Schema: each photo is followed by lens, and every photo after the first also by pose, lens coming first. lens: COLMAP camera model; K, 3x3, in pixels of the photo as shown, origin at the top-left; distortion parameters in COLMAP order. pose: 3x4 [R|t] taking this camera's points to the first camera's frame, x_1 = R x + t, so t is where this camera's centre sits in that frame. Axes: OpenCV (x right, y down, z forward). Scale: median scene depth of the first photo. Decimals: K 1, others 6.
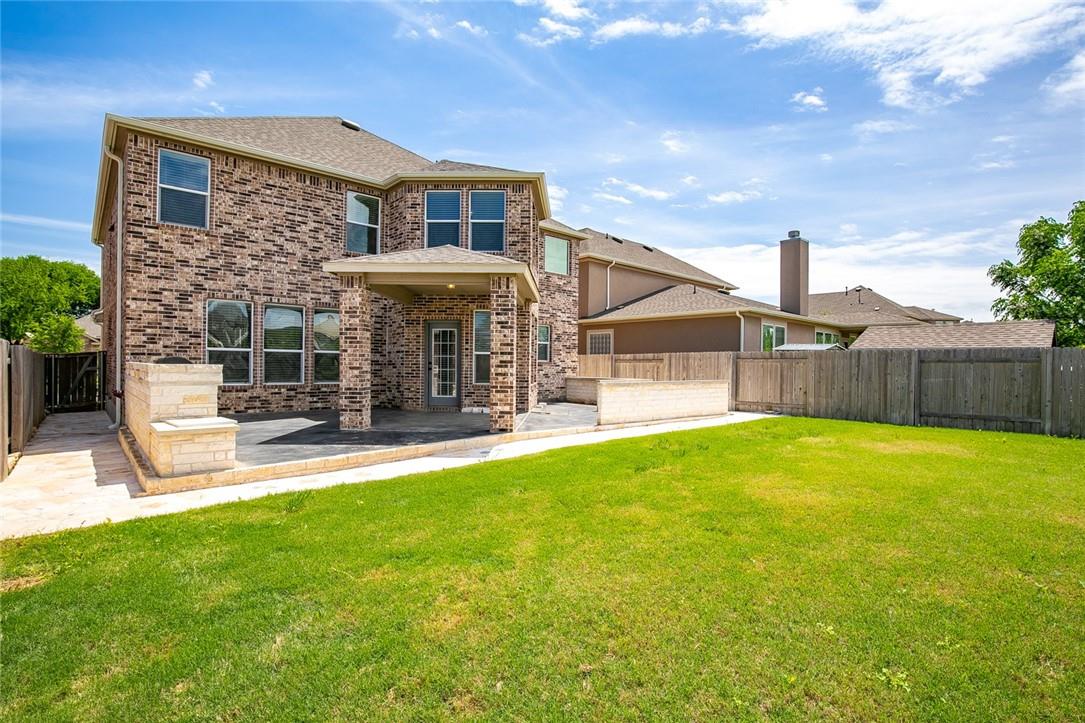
lens RADIAL K [[526.9, 0, 539.0], [0, 526.9, 367.1], [0, 0, 1]] dist [-0.030521, -0.000652]
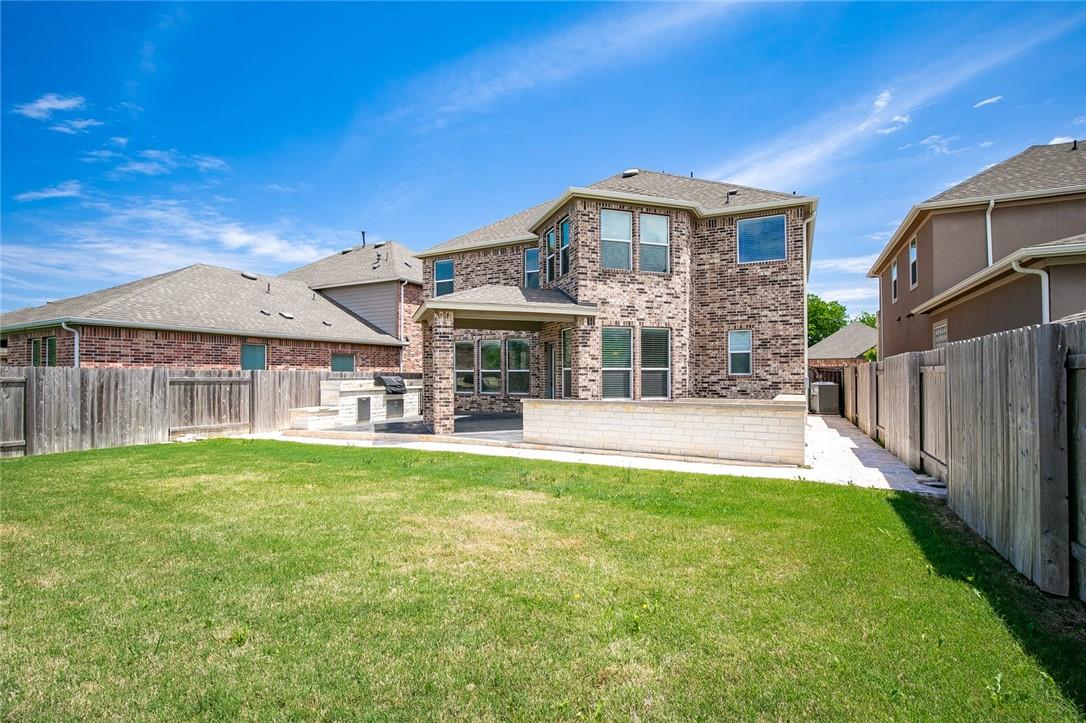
lens RADIAL K [[495.7, 0, 520.0], [0, 495.7, 365.5], [0, 0, 1]] dist [-0.034366, 0.005469]
pose [[0.332018, -0.029068, -0.942825, 0.871204], [0.001425, 0.999539, -0.030315, -0.003821], [0.943272, 0.008722, 0.331907, 0.612732]]
